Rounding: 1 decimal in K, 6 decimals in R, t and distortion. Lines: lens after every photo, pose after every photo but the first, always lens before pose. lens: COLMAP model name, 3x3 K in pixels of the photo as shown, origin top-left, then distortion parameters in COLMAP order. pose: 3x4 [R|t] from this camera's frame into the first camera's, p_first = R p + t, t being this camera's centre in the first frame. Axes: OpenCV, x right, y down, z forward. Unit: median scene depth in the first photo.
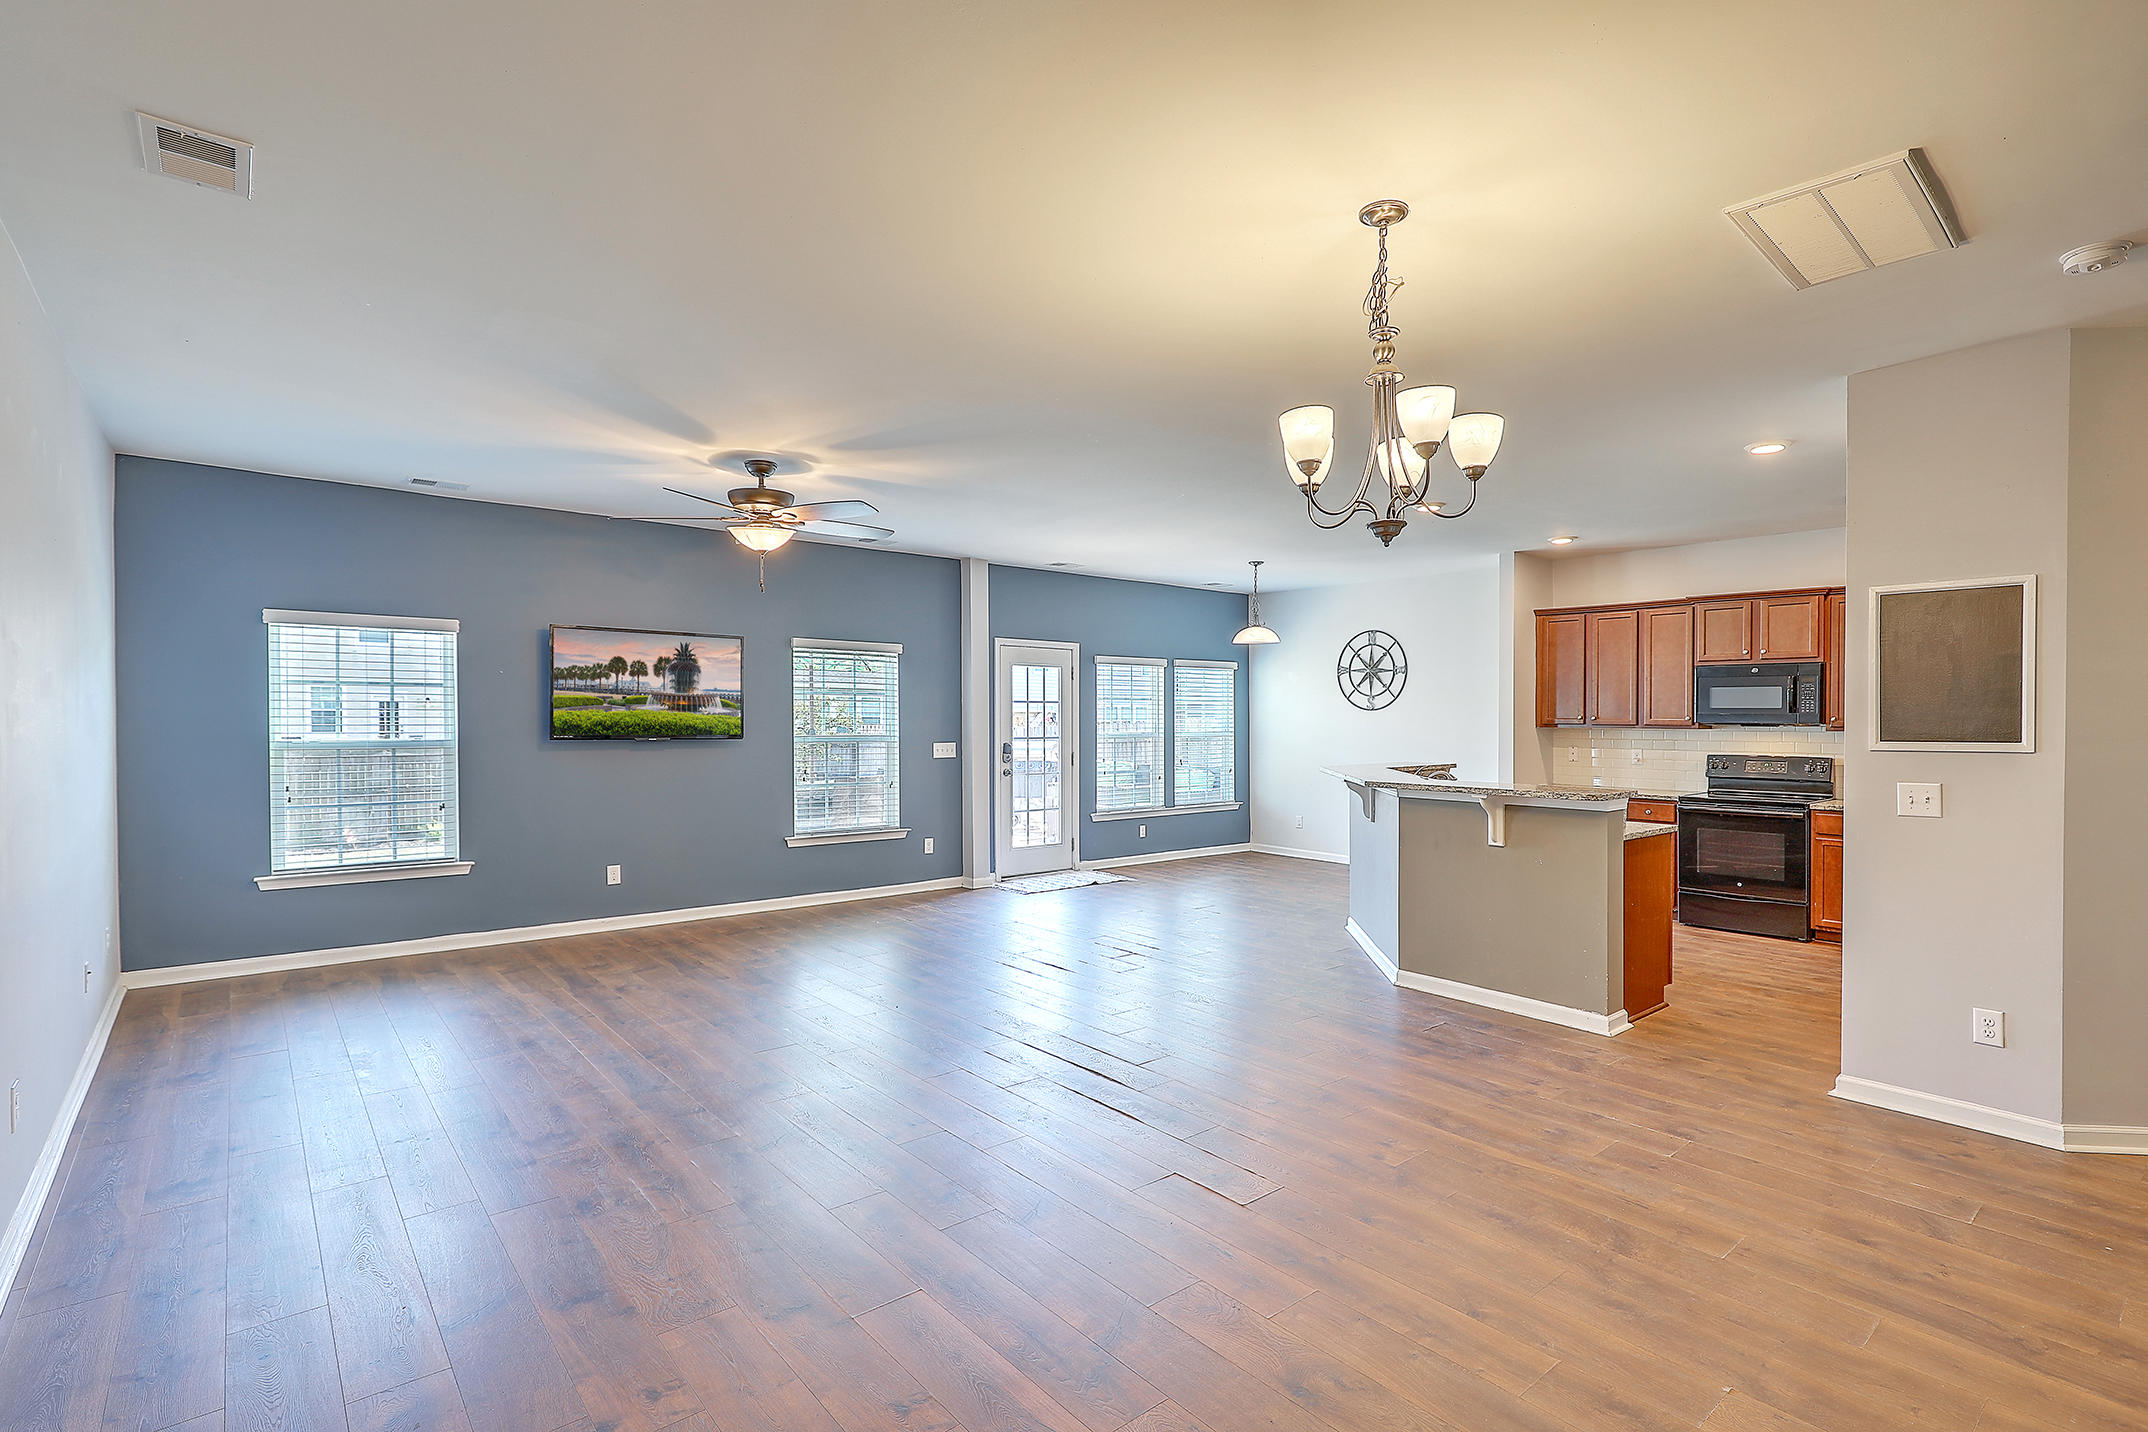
lens RADIAL K [[1039.8, 0, 1065.9], [0, 1039.8, 714.0], [0, 0, 1]] dist [0.000760, 0.002144]
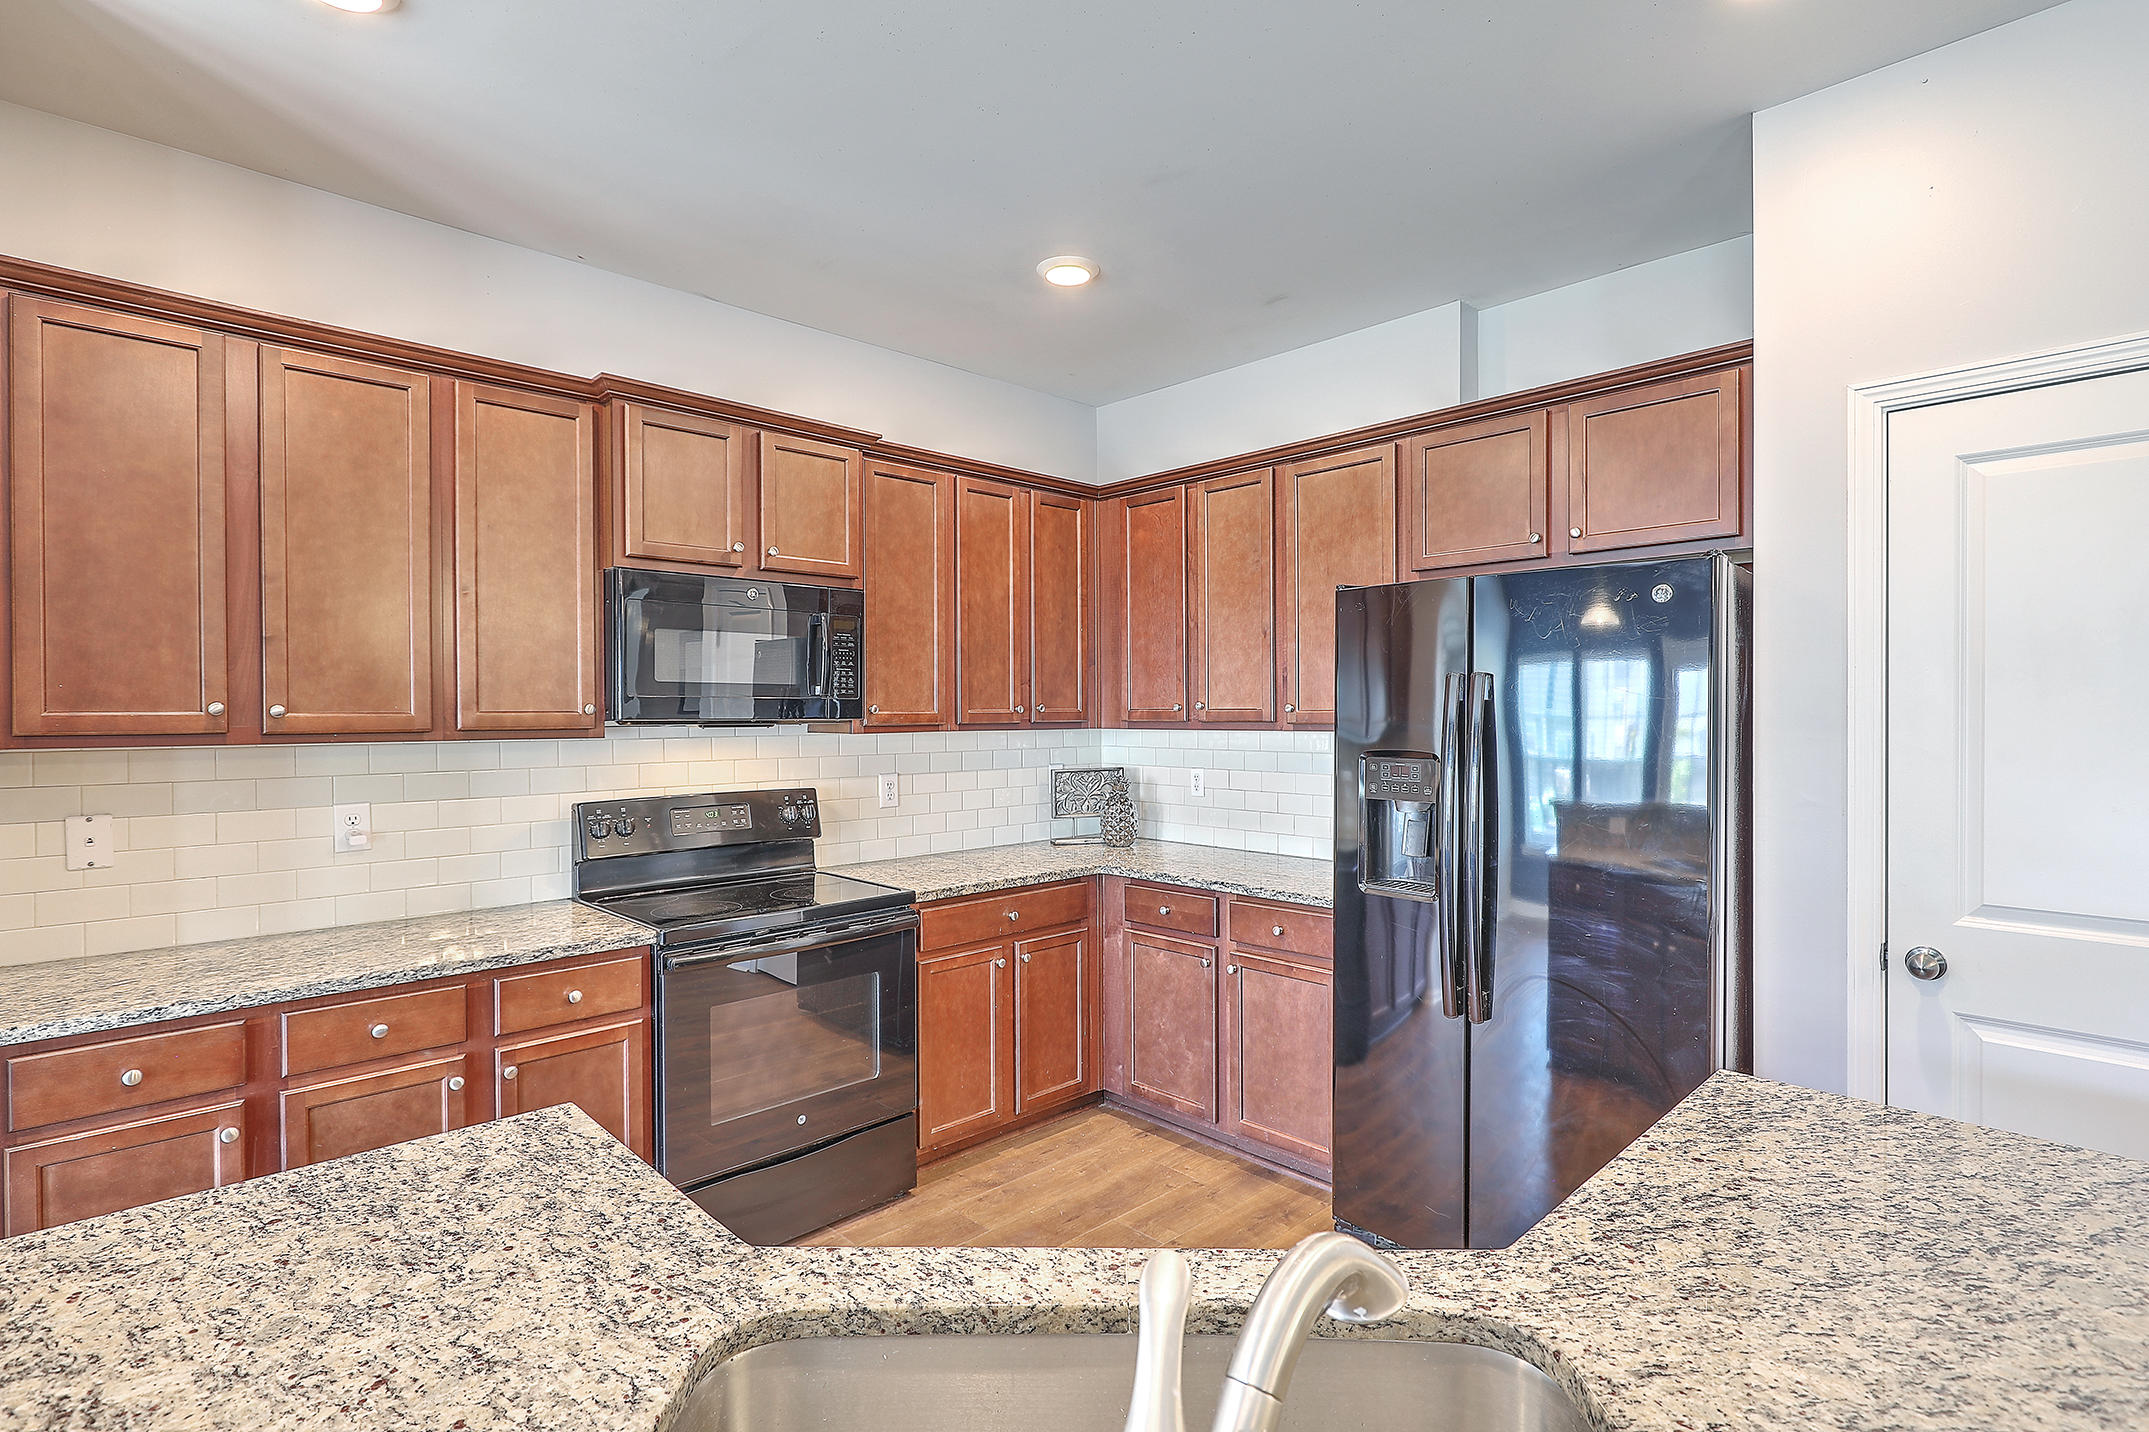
lens RADIAL K [[1035.2, 0, 1078.0], [0, 1035.2, 718.2], [0, 0, 1]] dist [0.000830, -0.000820]
pose [[-0.071108, -0.012034, 0.997396, 0.219797], [-0.000169, 0.999927, 0.012052, 0.002735], [-0.997469, 0.000689, -0.071105, 0.846866]]
